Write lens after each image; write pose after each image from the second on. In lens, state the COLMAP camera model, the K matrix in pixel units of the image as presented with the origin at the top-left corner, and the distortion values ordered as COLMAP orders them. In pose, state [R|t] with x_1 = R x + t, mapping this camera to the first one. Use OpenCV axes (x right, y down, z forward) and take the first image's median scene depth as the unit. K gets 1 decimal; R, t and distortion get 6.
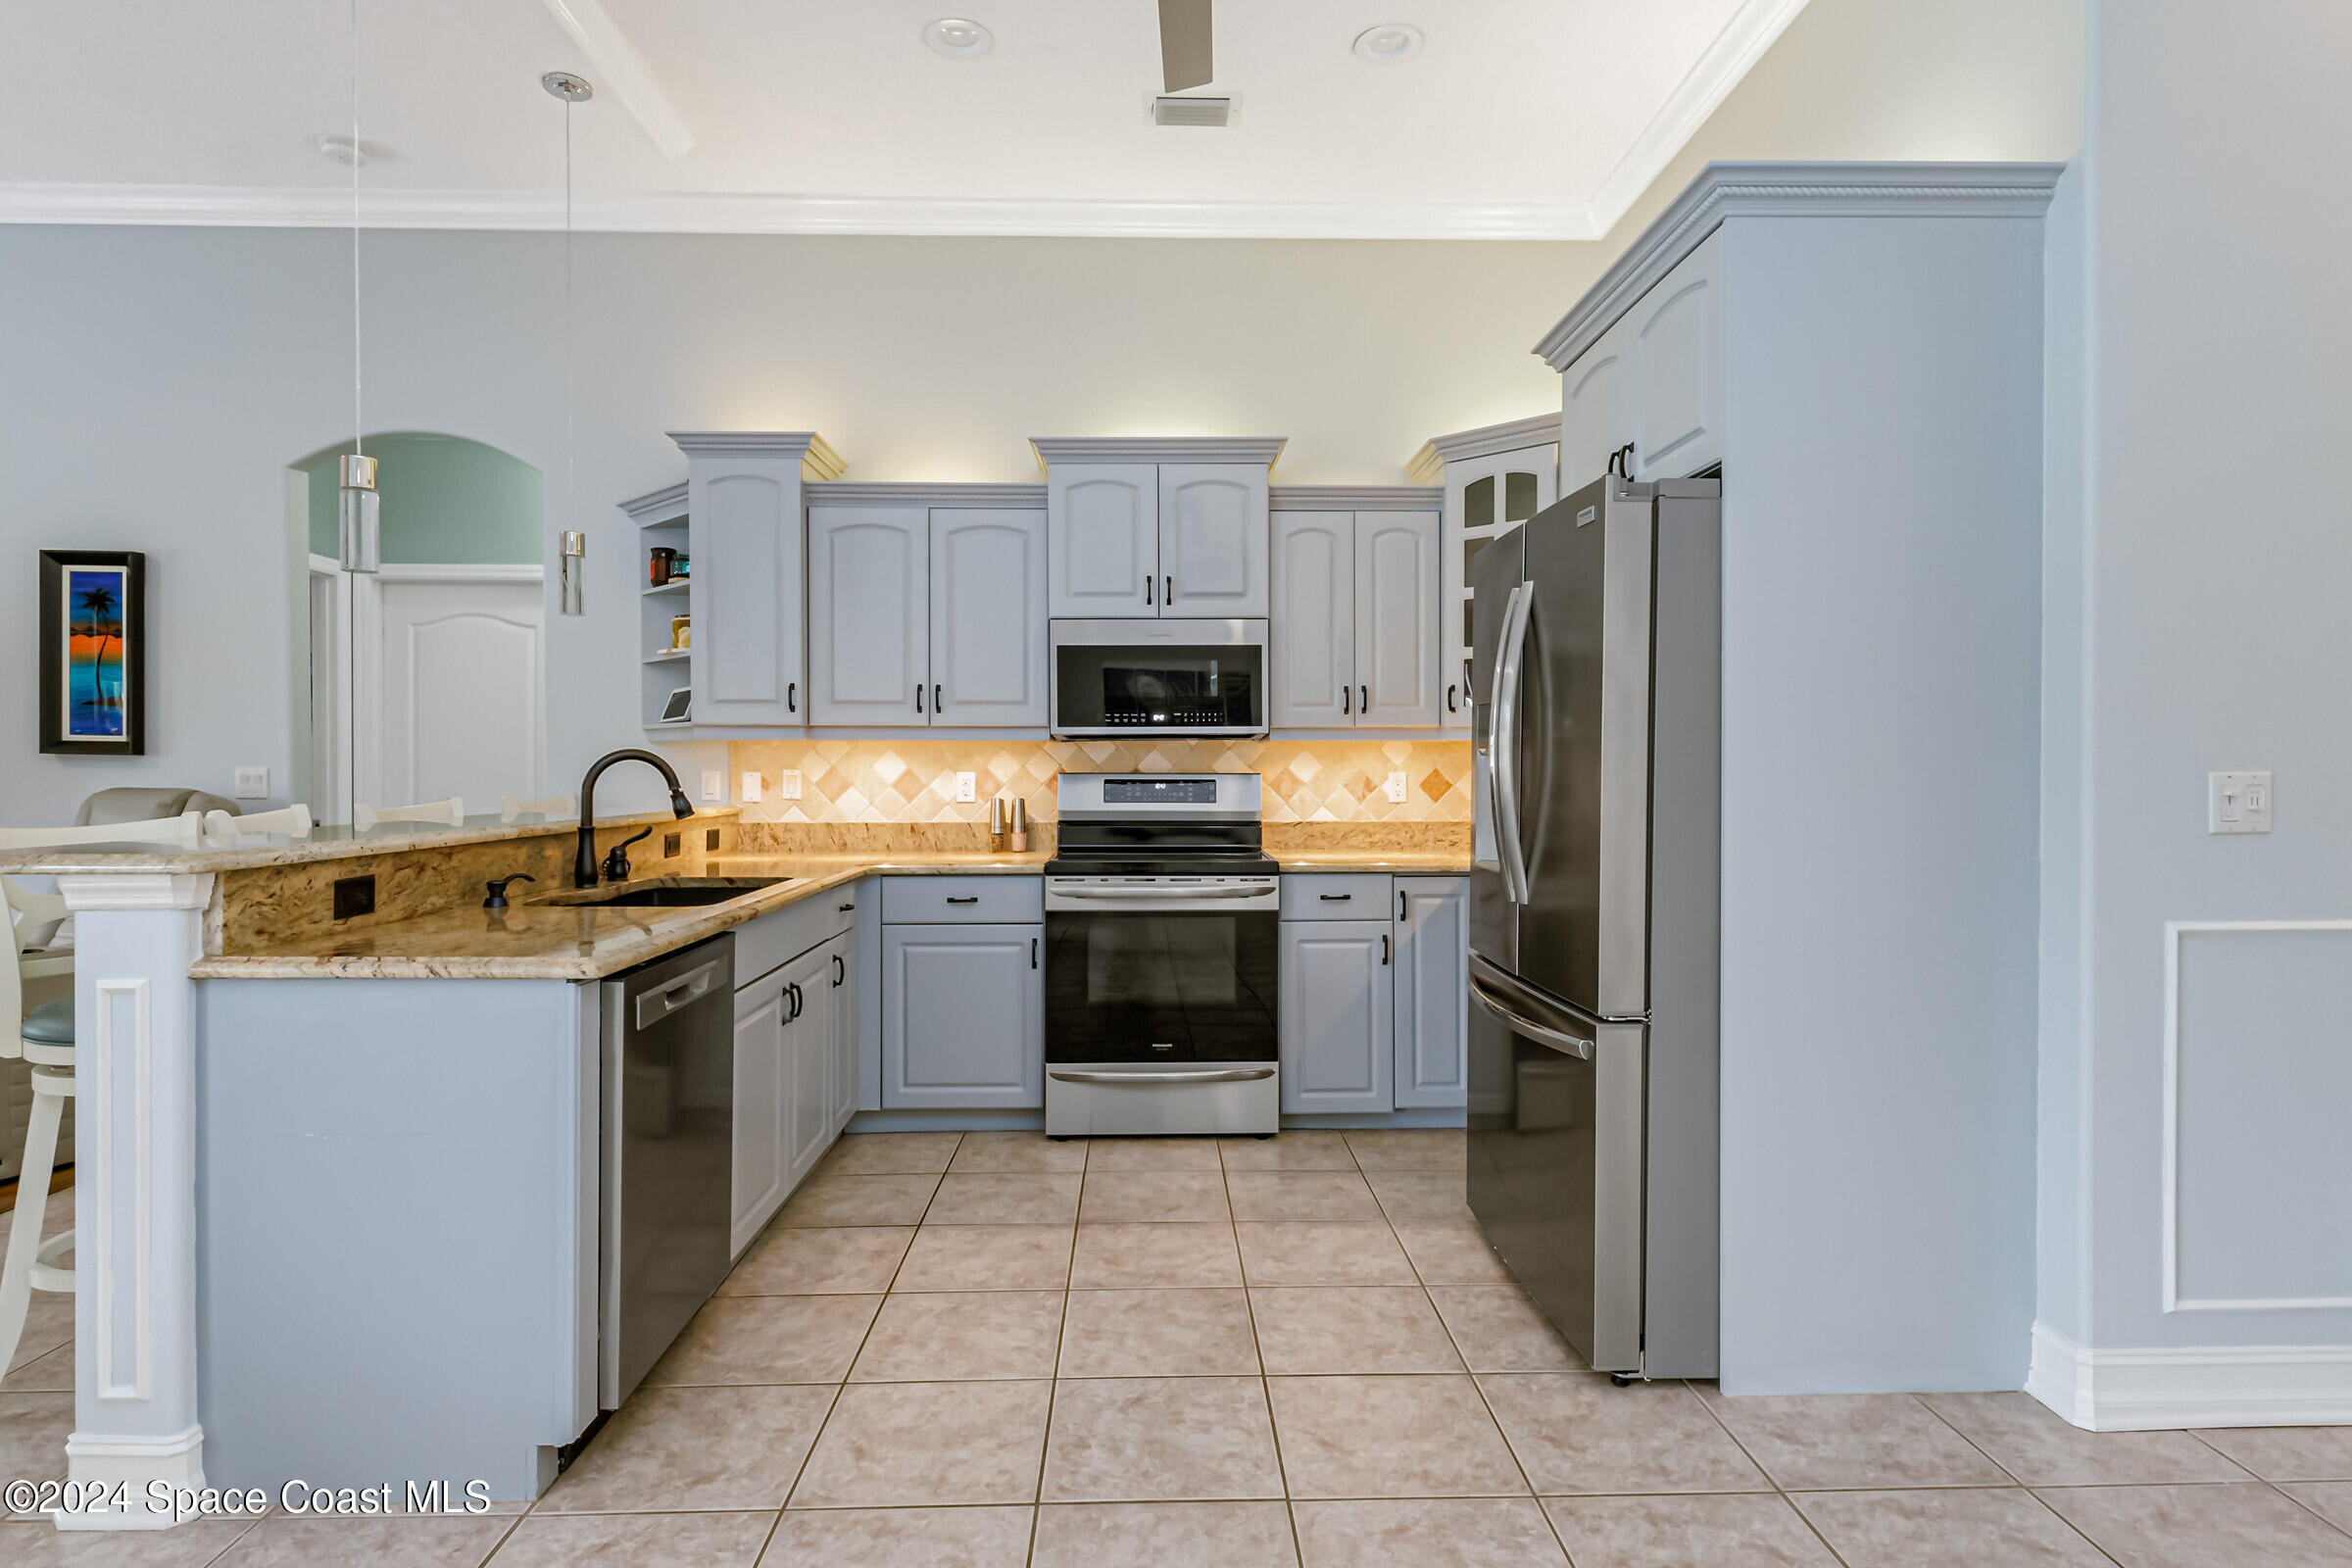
lens RADIAL K [[1221.7, 0, 1173.9], [0, 1221.7, 790.9], [0, 0, 1]] dist [0.007711, -0.003799]
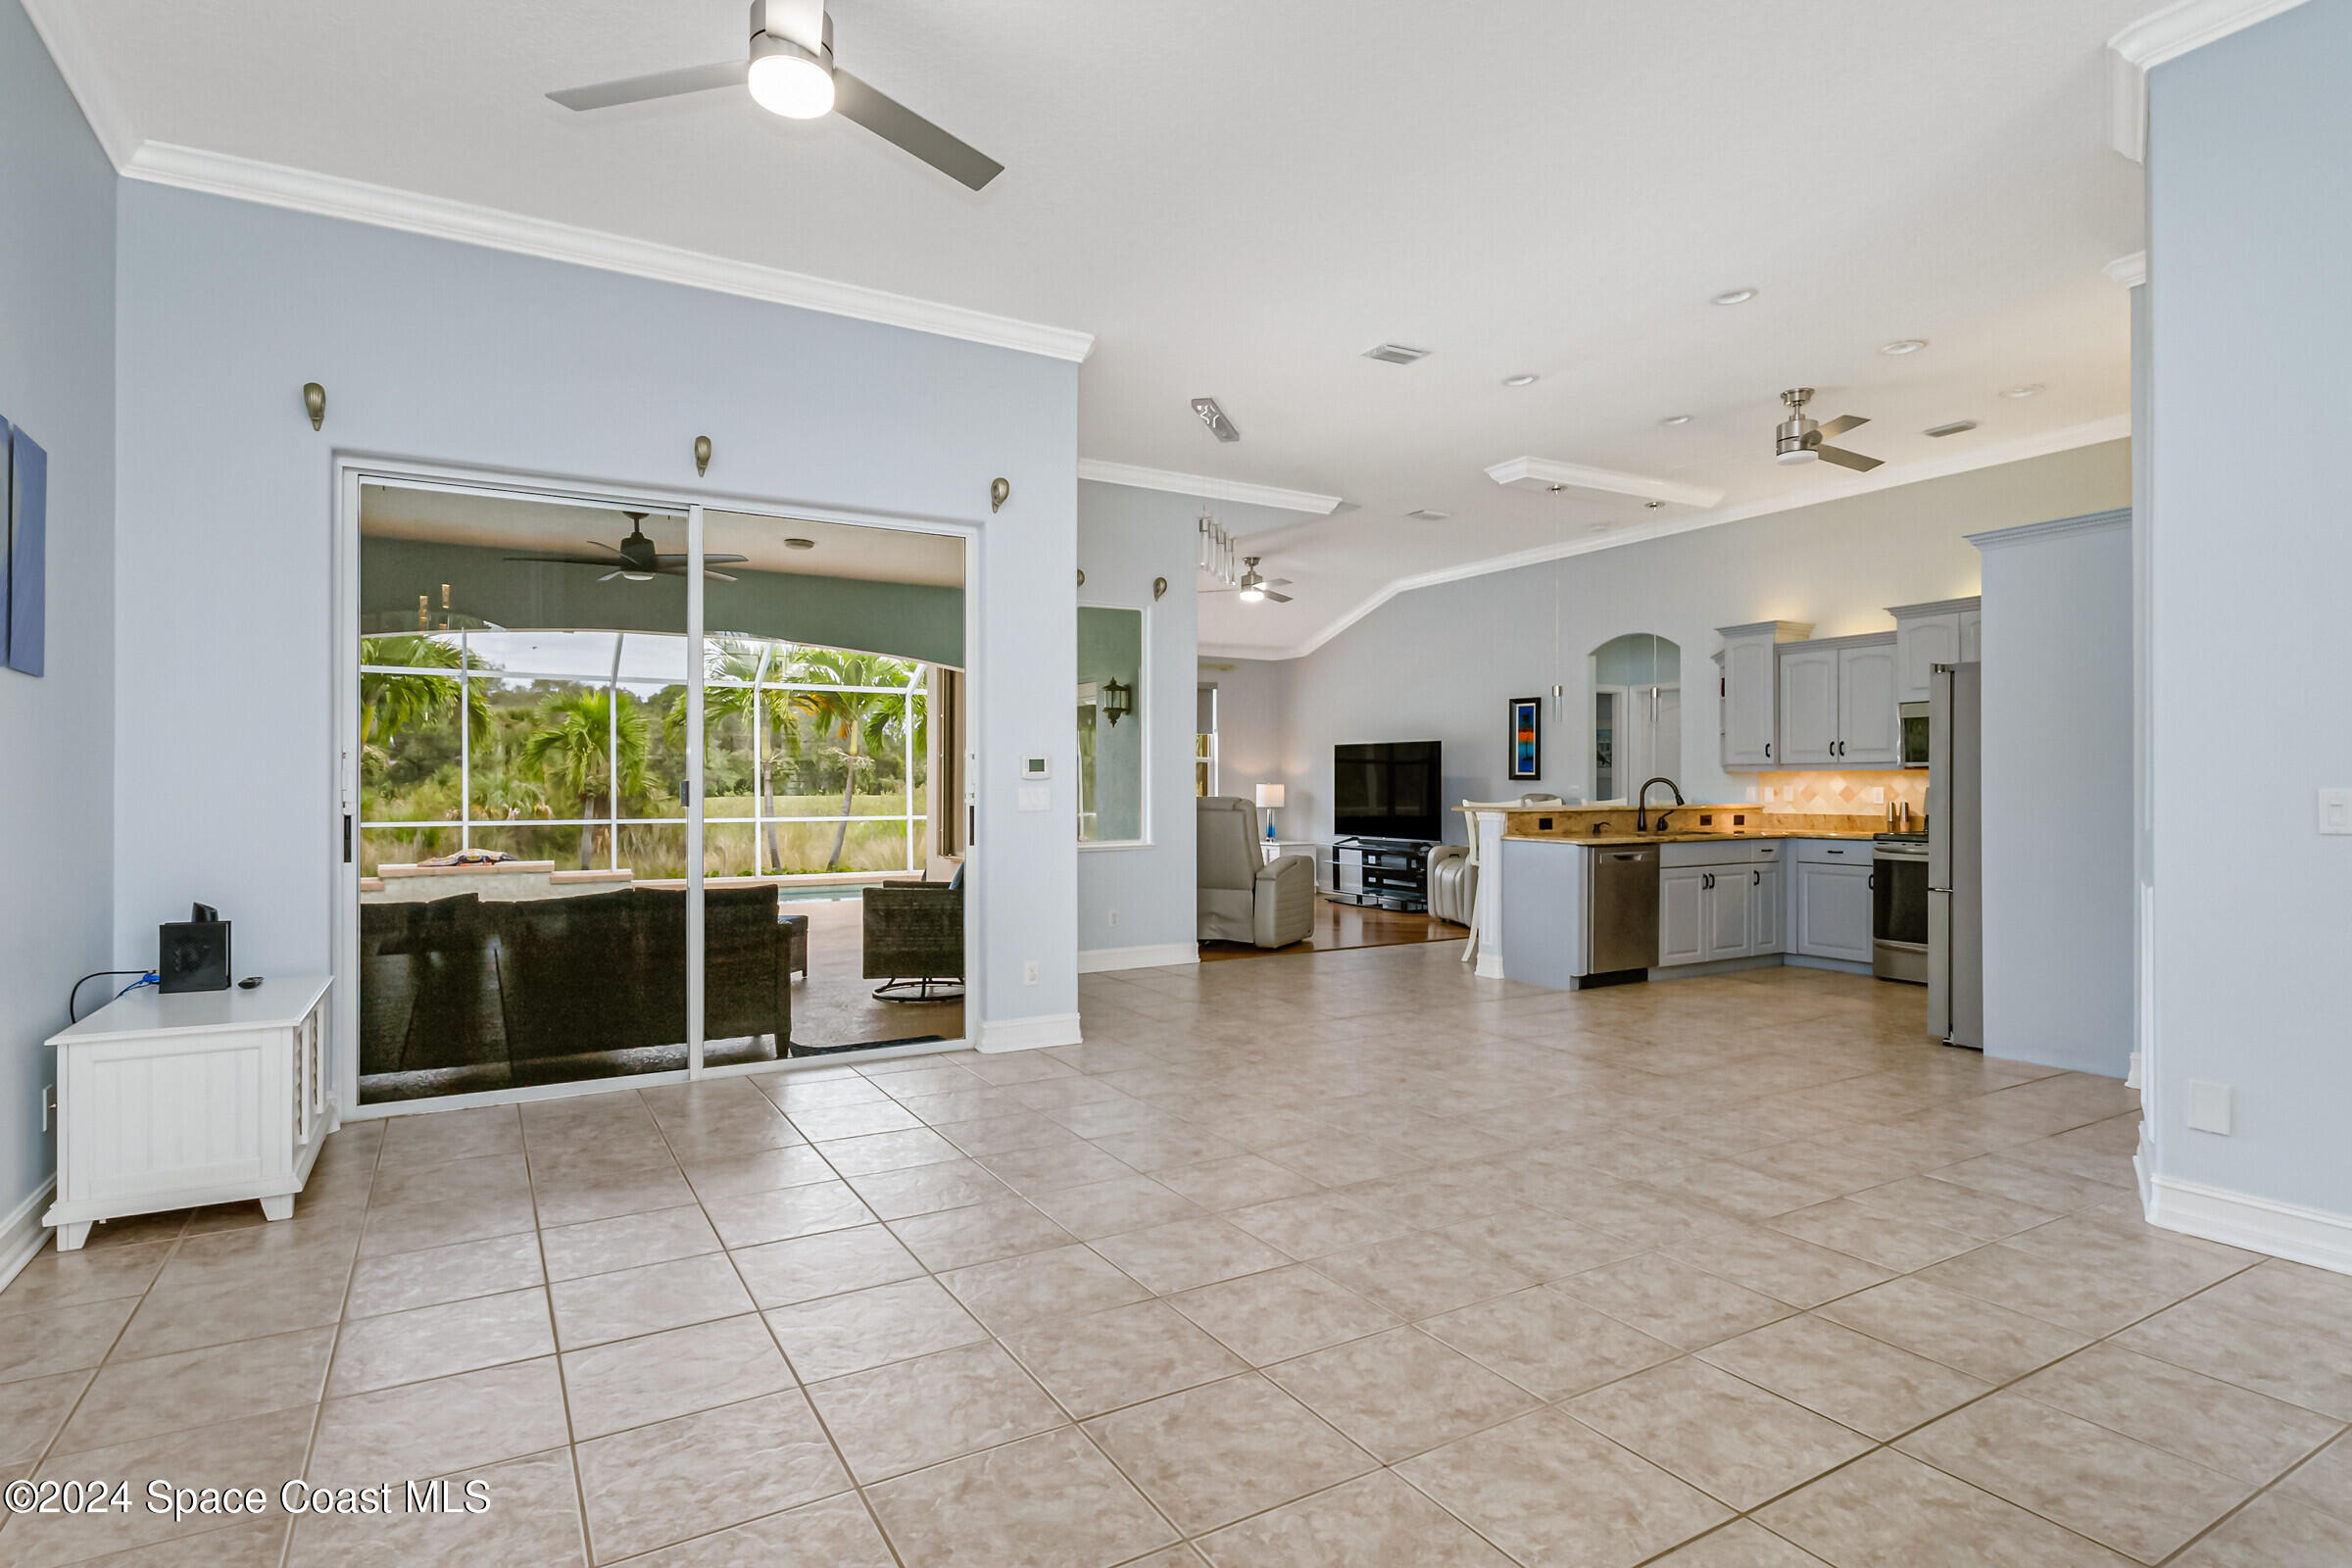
lens RADIAL K [[1221.7, 0, 1170.1], [0, 1221.7, 781.6], [0, 0, 1]] dist [0.007711, -0.003799]
pose [[0.472624, -0.003930, -0.881256, 1.009930], [-0.013778, 0.999835, -0.011848, 0.013148], [0.881157, 0.017741, 0.472492, -0.841114]]
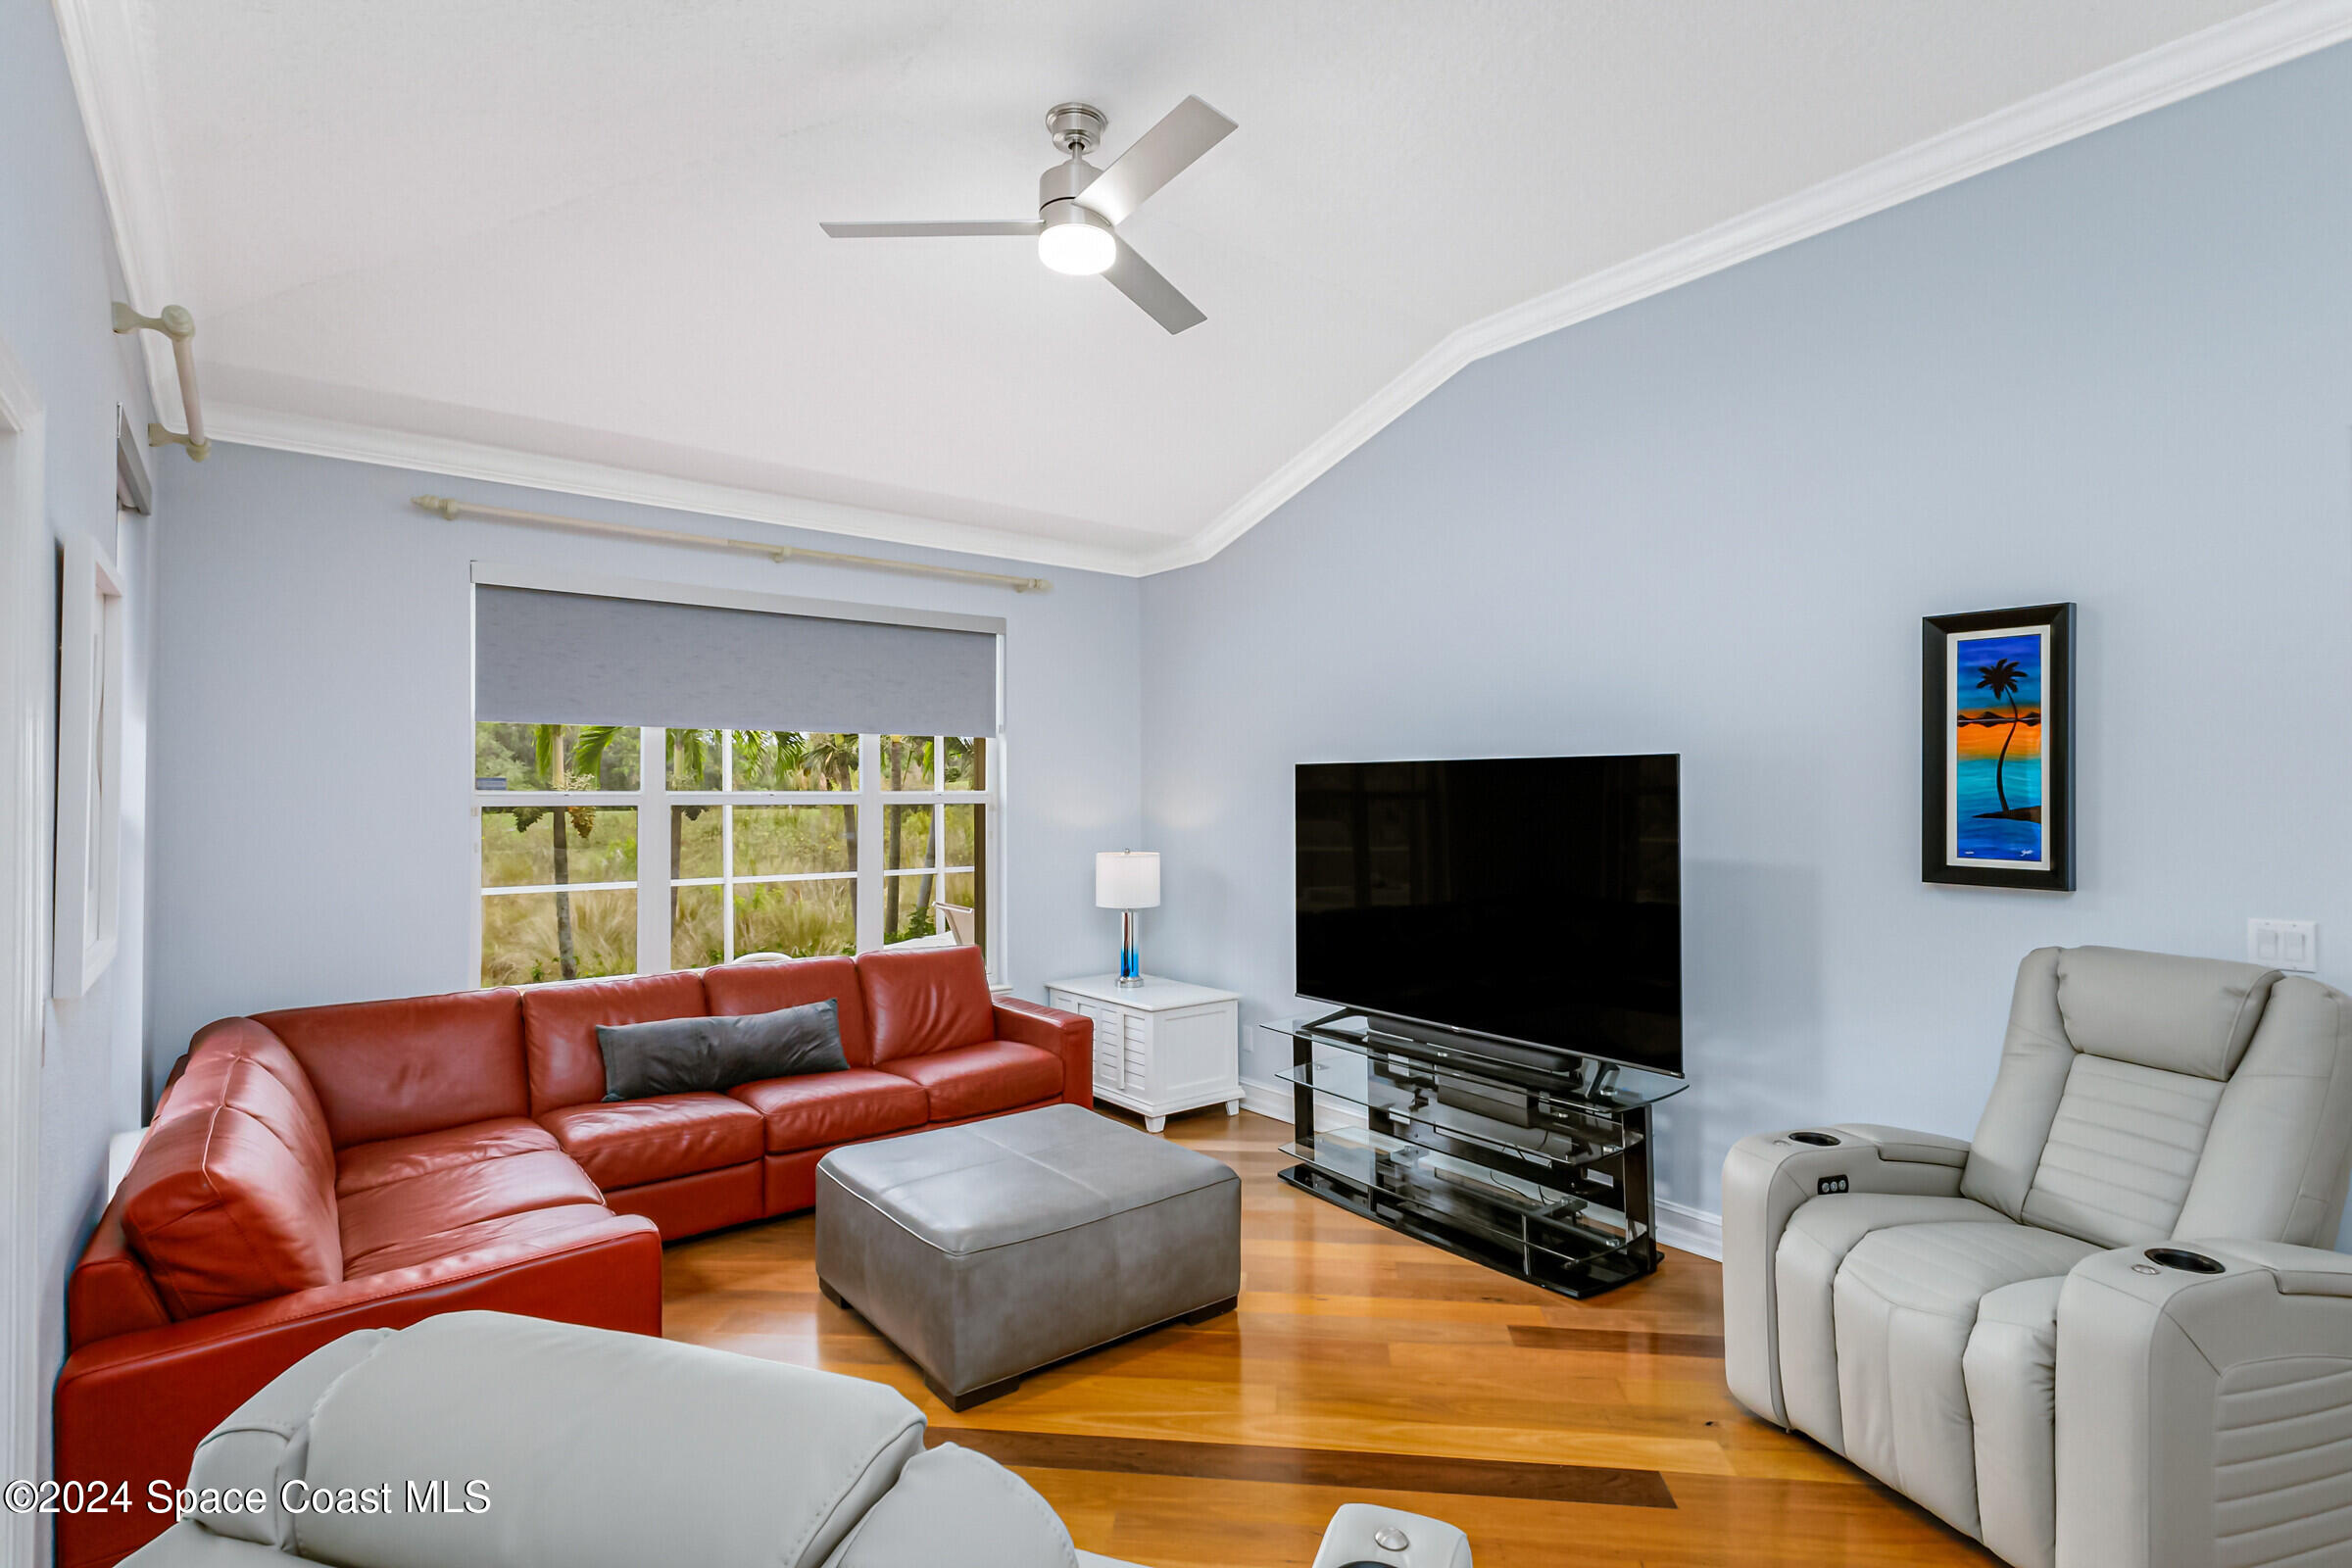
lens RADIAL K [[1145.5, 0, 1181.6], [0, 1145.5, 785.4], [0, 0, 1]] dist [0.018152, -0.003614]
pose [[0.591732, -0.011663, -0.806050, -0.652937], [-0.009605, 0.999722, -0.021516, -0.075340], [0.806077, 0.020474, 0.591456, 0.212095]]
